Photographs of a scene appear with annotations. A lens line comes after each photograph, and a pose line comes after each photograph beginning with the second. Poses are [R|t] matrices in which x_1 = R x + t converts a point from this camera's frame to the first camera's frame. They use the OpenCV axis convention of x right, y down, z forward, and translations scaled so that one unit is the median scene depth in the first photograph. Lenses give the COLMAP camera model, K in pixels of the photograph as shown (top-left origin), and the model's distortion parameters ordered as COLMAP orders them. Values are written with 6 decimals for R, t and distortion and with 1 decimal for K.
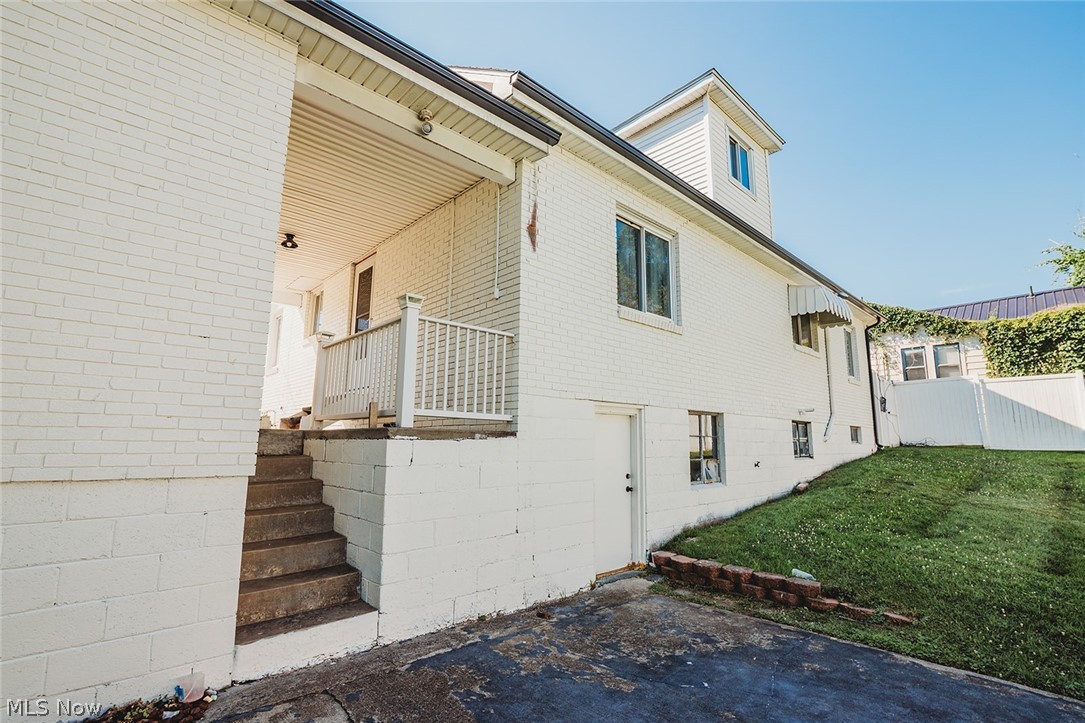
lens RADIAL K [[499.7, 0, 544.5], [0, 499.7, 362.5], [0, 0, 1]] dist [-0.019790, 0.001276]
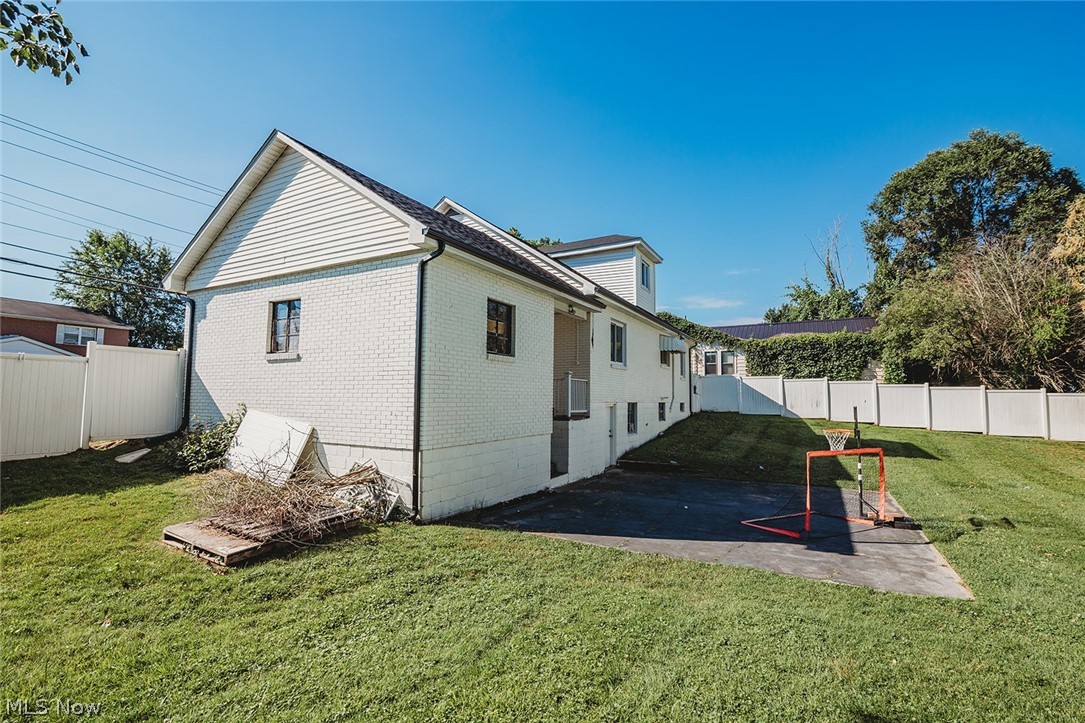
lens RADIAL K [[500.6, 0, 547.4], [0, 500.6, 363.2], [0, 0, 1]] dist [-0.020477, 0.000662]
pose [[0.946053, 0.022394, 0.323236, -0.942572], [-0.051325, 0.995371, 0.081259, -0.294769], [-0.319920, -0.093466, 0.942823, -1.221311]]
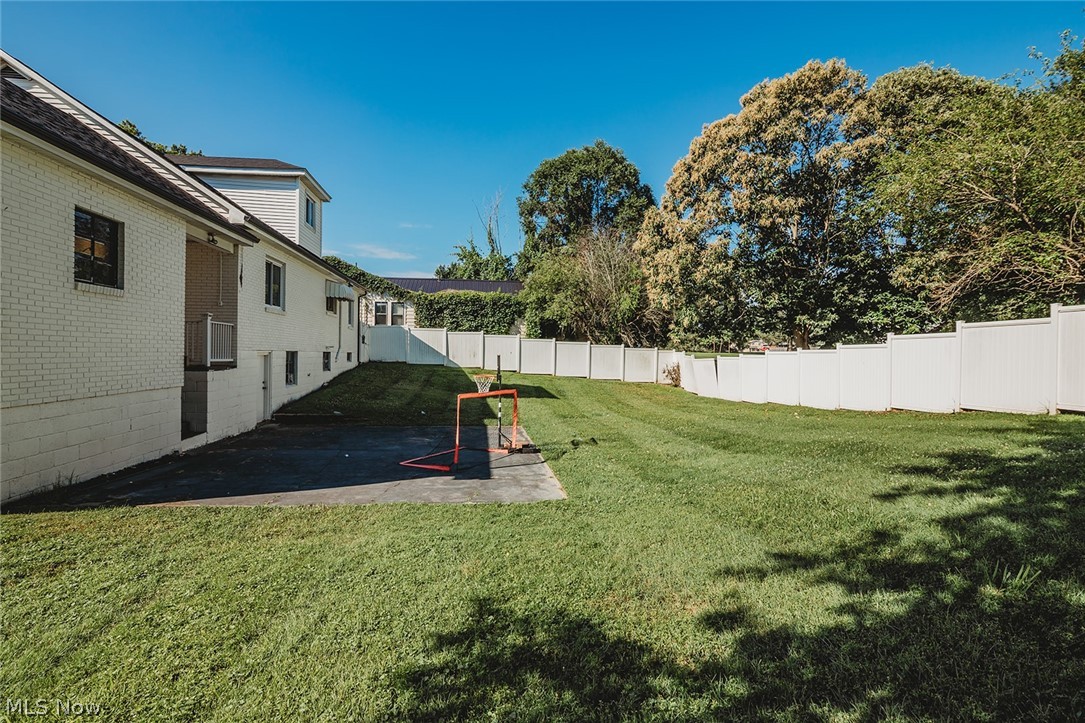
lens RADIAL K [[499.7, 0, 544.5], [0, 499.7, 362.5], [0, 0, 1]] dist [-0.019790, 0.001276]
pose [[0.574263, -0.012034, 0.818583, -0.927336], [-0.141243, 0.983442, 0.113544, -0.287705], [-0.806395, -0.180823, 0.563054, -1.244389]]
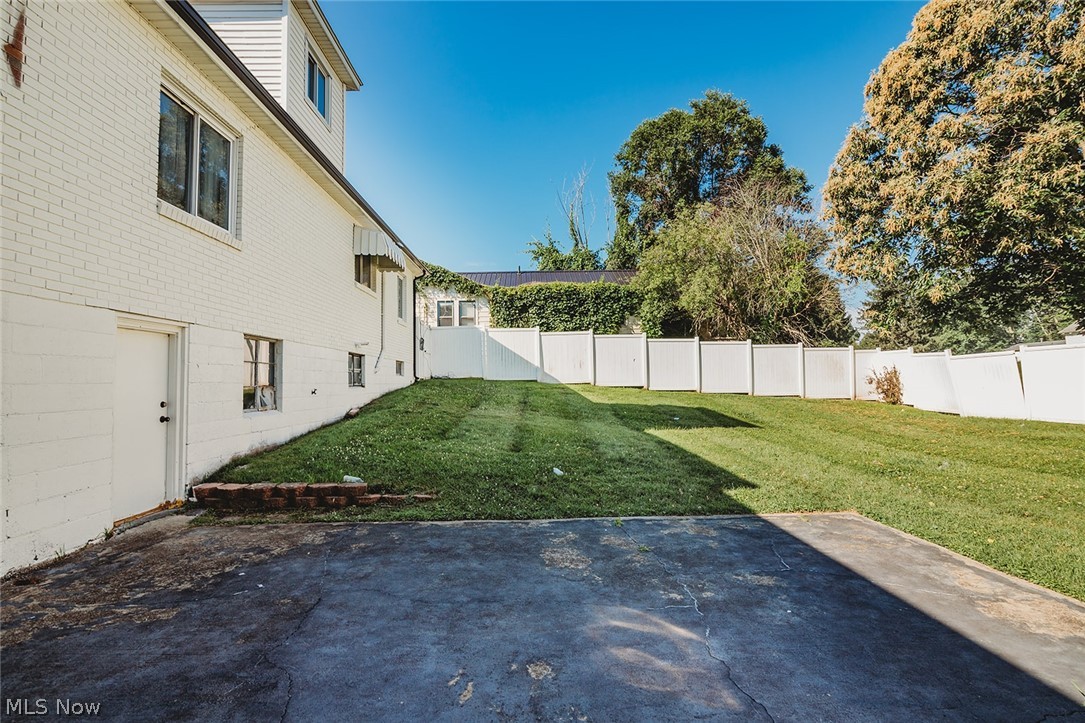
lens RADIAL K [[490.2, 0, 542.5], [0, 490.2, 361.5], [0, 0, 1]] dist [-0.021774, 0.001581]
pose [[0.664368, 0.013205, 0.747289, -0.020834], [-0.097315, 0.992861, 0.068972, 0.034583], [-0.741043, -0.118546, 0.660910, -0.018896]]
